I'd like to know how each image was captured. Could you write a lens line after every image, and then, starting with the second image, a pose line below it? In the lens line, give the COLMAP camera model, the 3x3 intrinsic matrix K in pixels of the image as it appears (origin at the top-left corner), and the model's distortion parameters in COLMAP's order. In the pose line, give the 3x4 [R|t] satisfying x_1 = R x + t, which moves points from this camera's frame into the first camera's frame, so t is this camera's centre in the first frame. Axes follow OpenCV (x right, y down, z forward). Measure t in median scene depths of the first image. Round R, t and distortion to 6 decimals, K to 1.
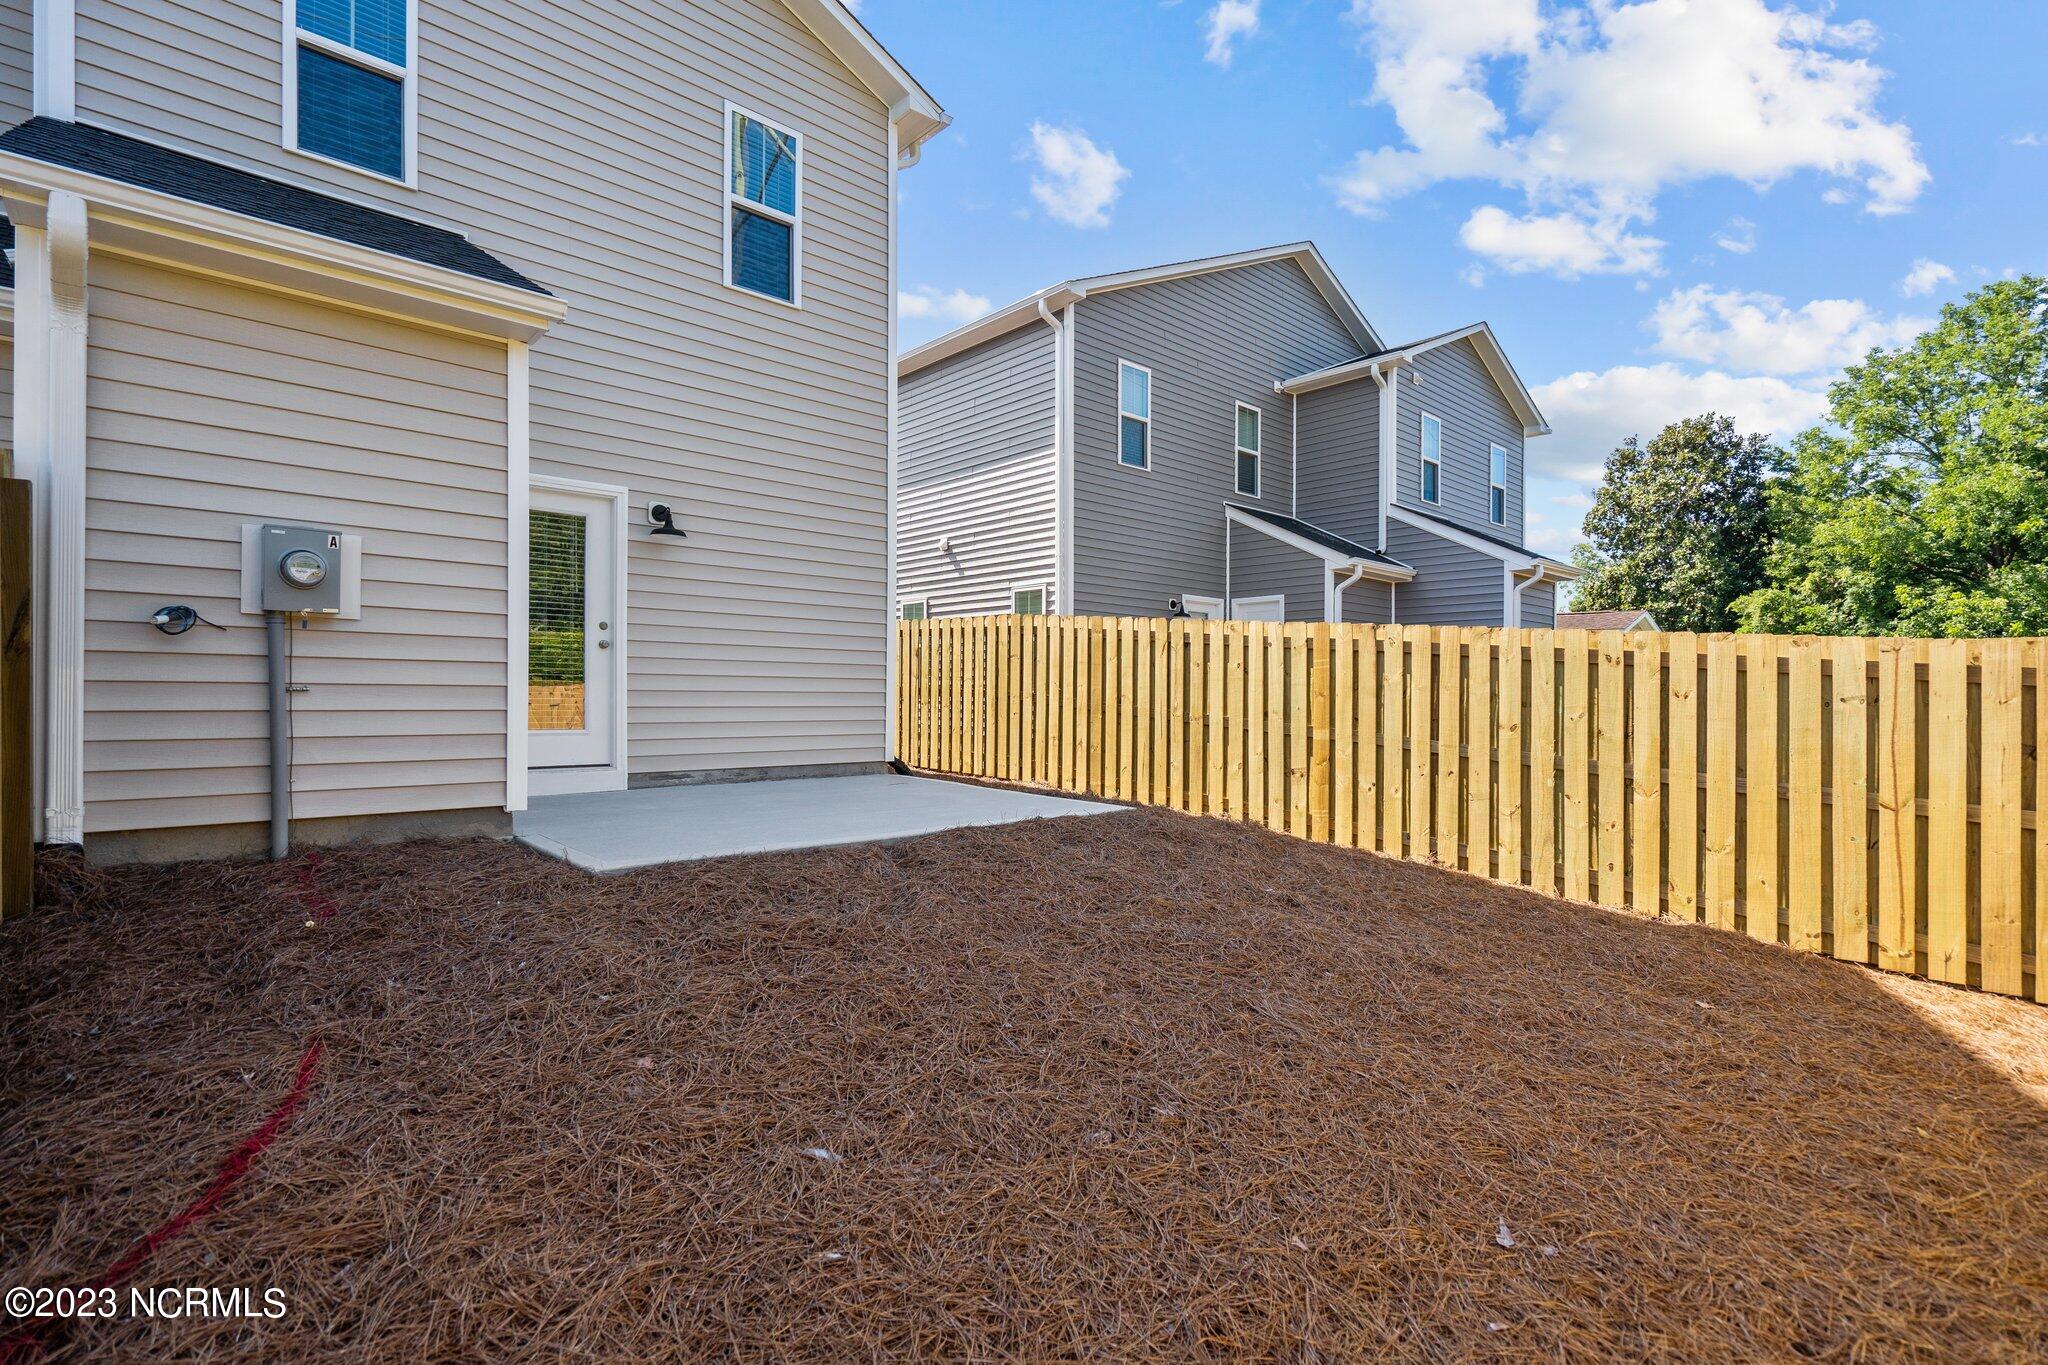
lens RADIAL K [[947.6, 0, 1029.8], [0, 947.6, 691.9], [0, 0, 1]] dist [0.001540, 0.000621]
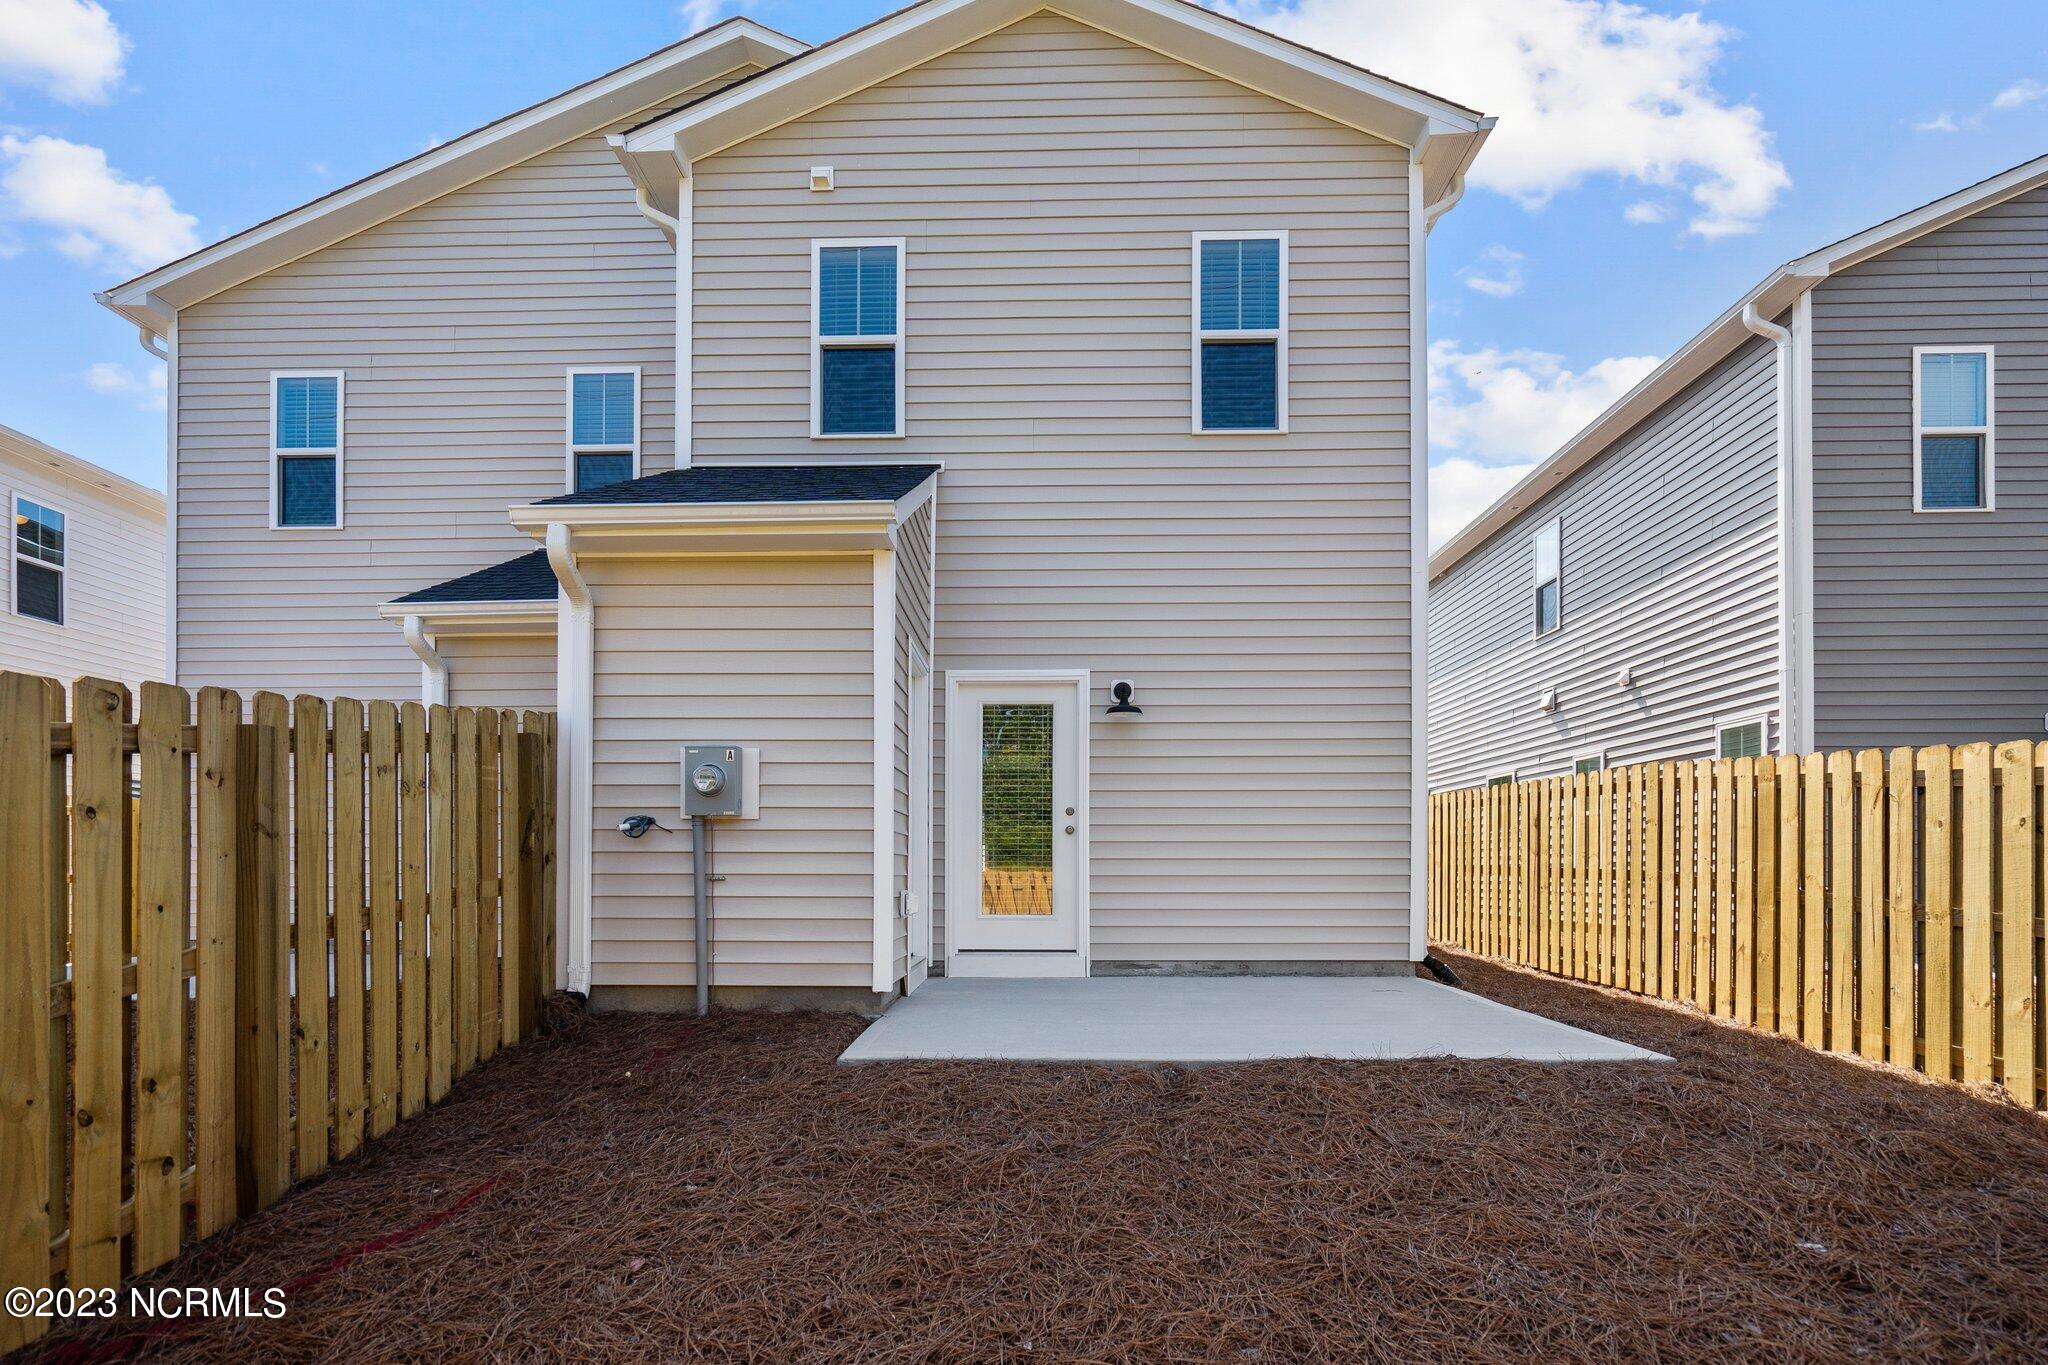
lens RADIAL K [[984.0, 0, 1023.8], [0, 984.0, 869.3], [0, 0, 1]] dist [-0.004360, 0.000548]
pose [[0.723461, -0.011349, -0.690271, 0.200199], [0.009226, 0.999935, -0.006772, -0.001742], [0.690303, -0.001469, 0.723519, 0.186864]]
